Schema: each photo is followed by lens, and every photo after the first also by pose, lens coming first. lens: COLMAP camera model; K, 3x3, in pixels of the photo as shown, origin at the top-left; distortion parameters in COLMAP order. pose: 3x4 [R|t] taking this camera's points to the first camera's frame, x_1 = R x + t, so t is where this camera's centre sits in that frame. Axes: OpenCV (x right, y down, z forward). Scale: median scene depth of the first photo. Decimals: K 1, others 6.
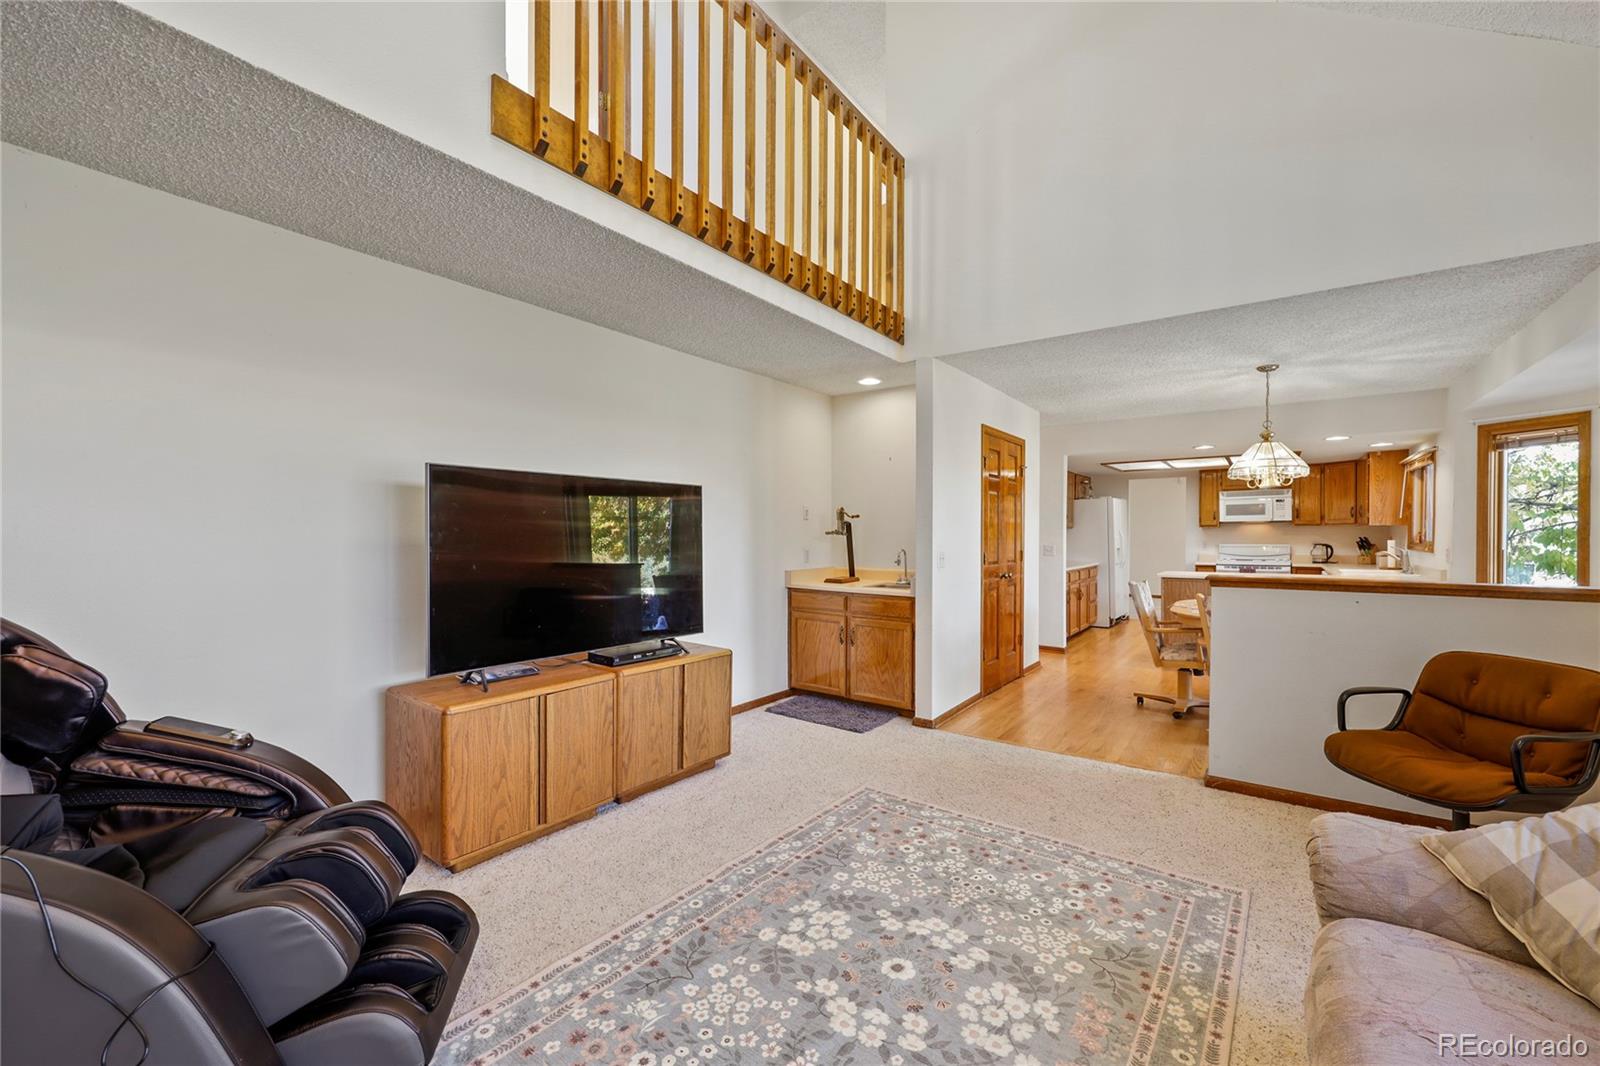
lens RADIAL K [[635.8, 0, 800.0], [0, 635.8, 533.0], [0, 0, 1]] dist [-0.007832, -0.000141]
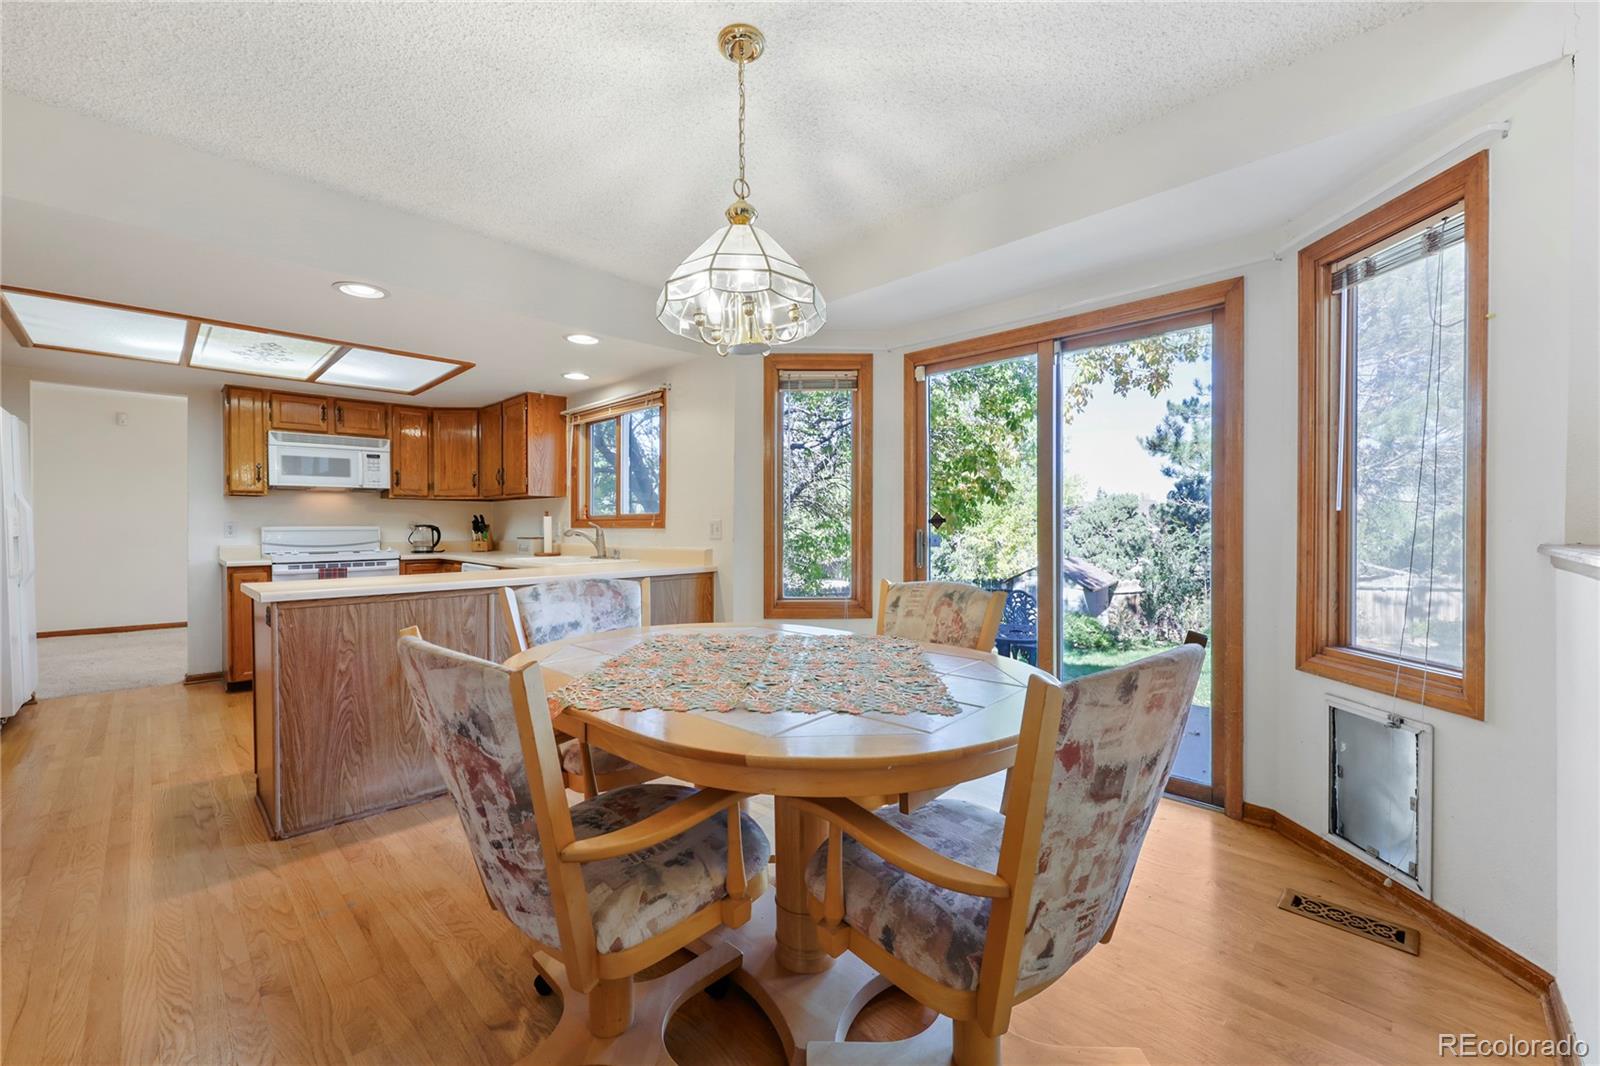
lens RADIAL K [[635.8, 0, 800.0], [0, 635.8, 533.0], [0, 0, 1]] dist [-0.007832, -0.000141]
pose [[0.135288, -0.007531, 0.990778, 0.197083], [0.003540, 0.999968, 0.007117, 0.022509], [-0.990800, 0.002545, 0.135311, 0.504968]]
